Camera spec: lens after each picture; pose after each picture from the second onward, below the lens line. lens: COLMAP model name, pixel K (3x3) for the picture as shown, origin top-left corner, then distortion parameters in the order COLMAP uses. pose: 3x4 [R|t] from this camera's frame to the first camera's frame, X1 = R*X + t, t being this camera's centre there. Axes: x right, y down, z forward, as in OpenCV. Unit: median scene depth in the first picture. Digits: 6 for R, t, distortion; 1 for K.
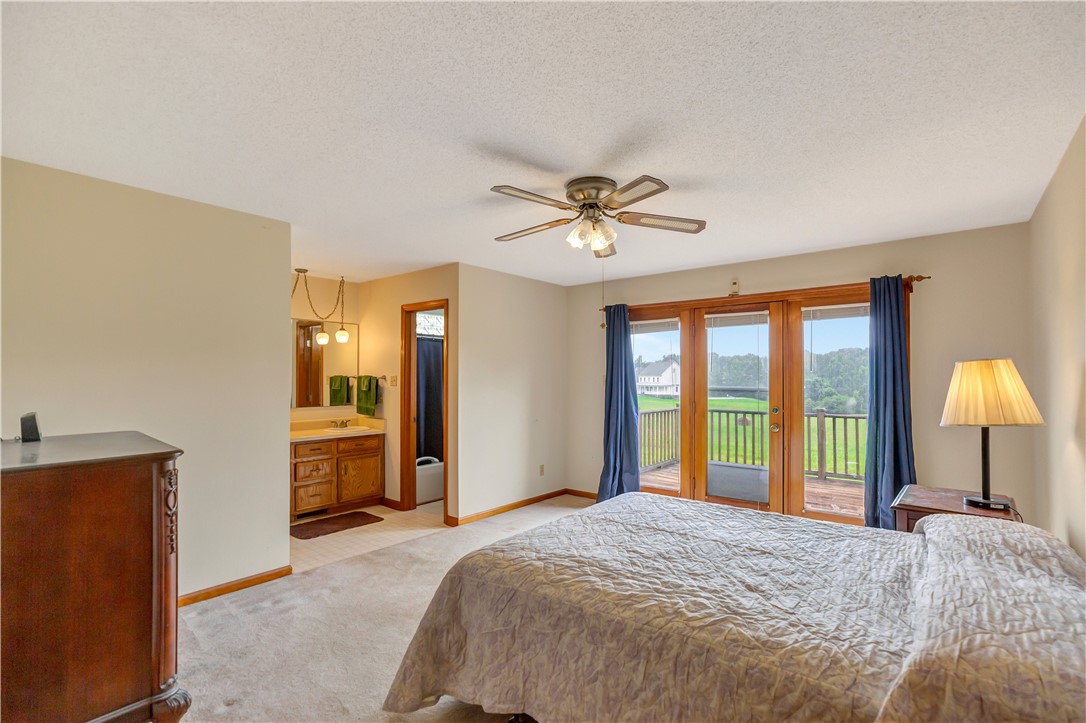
lens RADIAL K [[501.6, 0, 535.5], [0, 501.6, 366.1], [0, 0, 1]] dist [-0.011038, 0.006699]
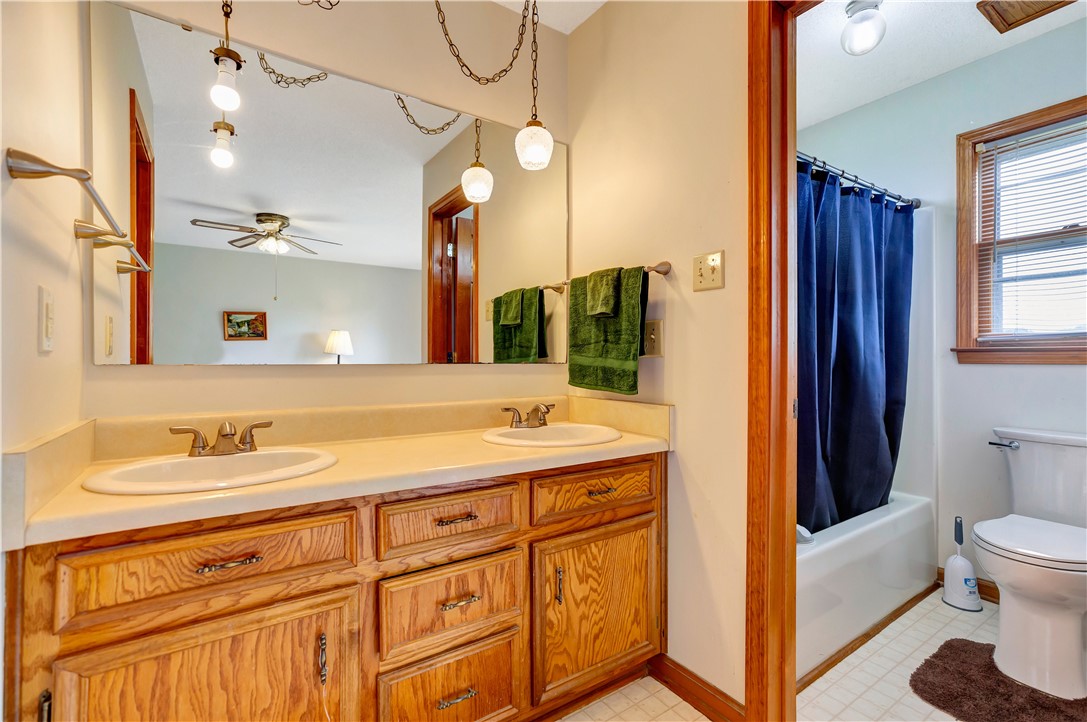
lens RADIAL K [[502.1, 0, 550.9], [0, 502.1, 356.9], [0, 0, 1]] dist [-0.011038, 0.006699]
pose [[0.968463, 0.001259, -0.249153, -0.290551], [0.003001, 0.999856, 0.016718, 0.070526], [0.249138, -0.016938, 0.968320, 0.677436]]
